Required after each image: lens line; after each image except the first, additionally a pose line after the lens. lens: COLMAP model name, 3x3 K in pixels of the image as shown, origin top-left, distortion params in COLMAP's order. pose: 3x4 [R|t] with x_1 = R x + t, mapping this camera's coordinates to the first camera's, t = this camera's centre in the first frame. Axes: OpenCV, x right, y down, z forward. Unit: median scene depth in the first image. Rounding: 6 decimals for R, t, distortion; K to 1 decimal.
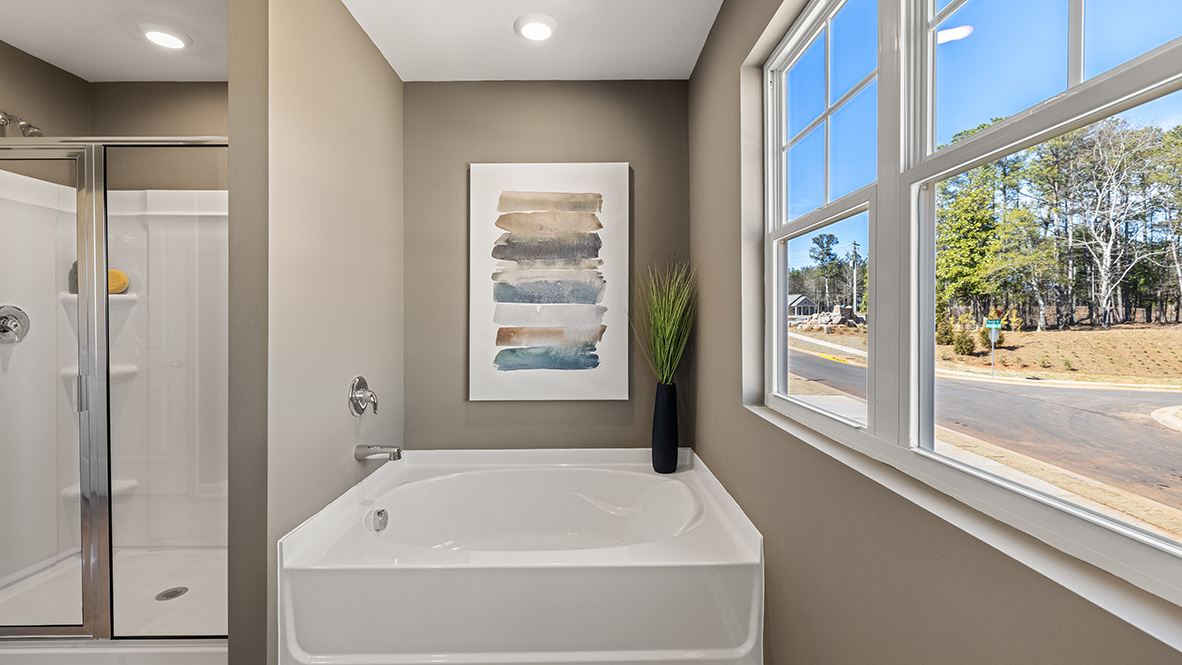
lens RADIAL K [[525.5, 0, 582.4], [0, 525.5, 317.7], [0, 0, 1]] dist [0.003832, 0.000353]
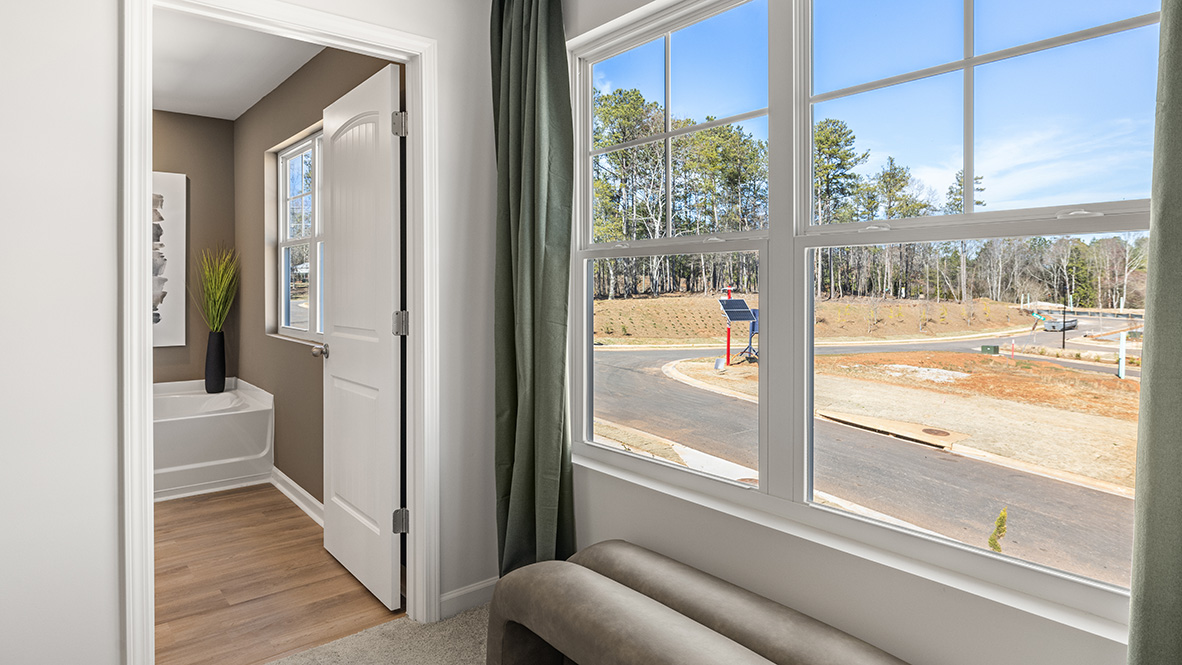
lens RADIAL K [[666.7, 0, 594.0], [0, 666.7, 290.6], [0, 0, 1]] dist [-0.000012, -0.000083]
pose [[0.770318, 0.000653, 0.637659, -0.206887], [-0.005747, 0.999966, 0.005919, -0.004889], [-0.637633, -0.008224, 0.770296, -1.059809]]
